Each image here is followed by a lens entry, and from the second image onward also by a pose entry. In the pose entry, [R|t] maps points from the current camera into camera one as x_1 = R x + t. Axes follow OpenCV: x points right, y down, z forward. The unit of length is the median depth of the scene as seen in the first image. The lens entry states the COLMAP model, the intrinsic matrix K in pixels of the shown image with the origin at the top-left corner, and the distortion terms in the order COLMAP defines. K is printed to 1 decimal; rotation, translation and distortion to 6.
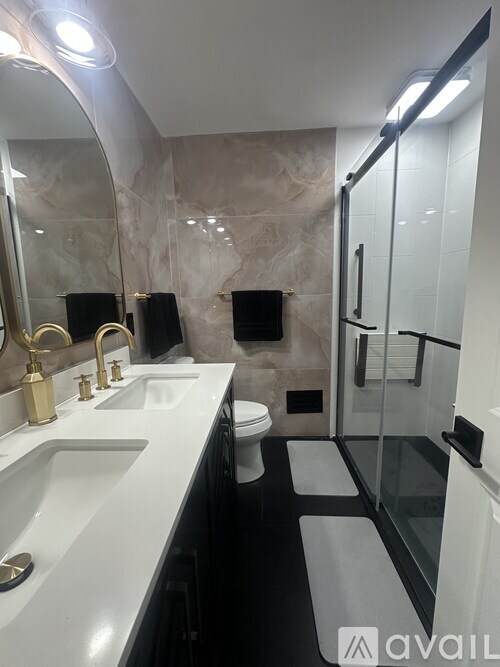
lens RADIAL K [[267.1, 0, 248.7], [0, 267.1, 333.3], [0, 0, 1]] dist [-0.005410, 0.001098]
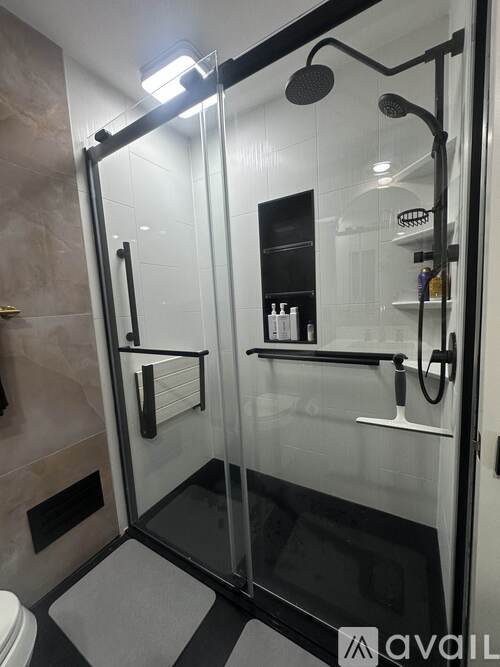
lens RADIAL K [[267.1, 0, 252.9], [0, 267.1, 332.6], [0, 0, 1]] dist [-0.005410, 0.001098]
pose [[0.475013, -0.095300, 0.874803, -0.063064], [0.179327, 0.983741, 0.009794, -0.041235], [-0.861513, 0.152224, 0.484380, 0.391073]]
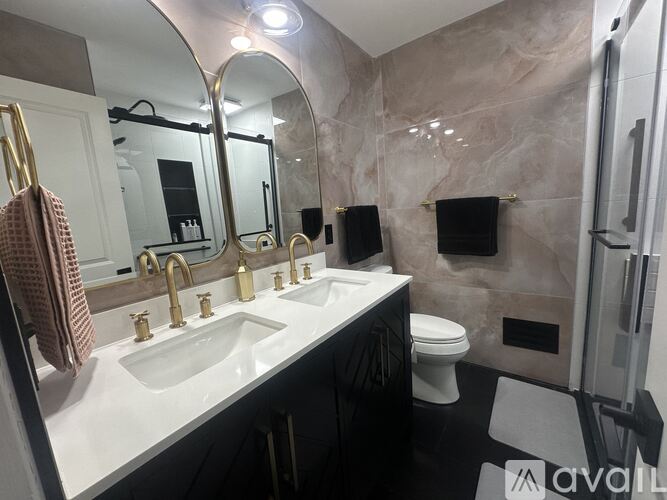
lens RADIAL K [[267.1, 0, 332.2], [0, 267.1, 249.9], [0, 0, 1]] dist [-0.005410, 0.001098]
pose [[0.828015, 0.052478, -0.558245, 0.168874], [-0.035732, 0.998525, 0.040866, -0.008959], [0.559566, -0.013891, 0.828669, 0.015470]]
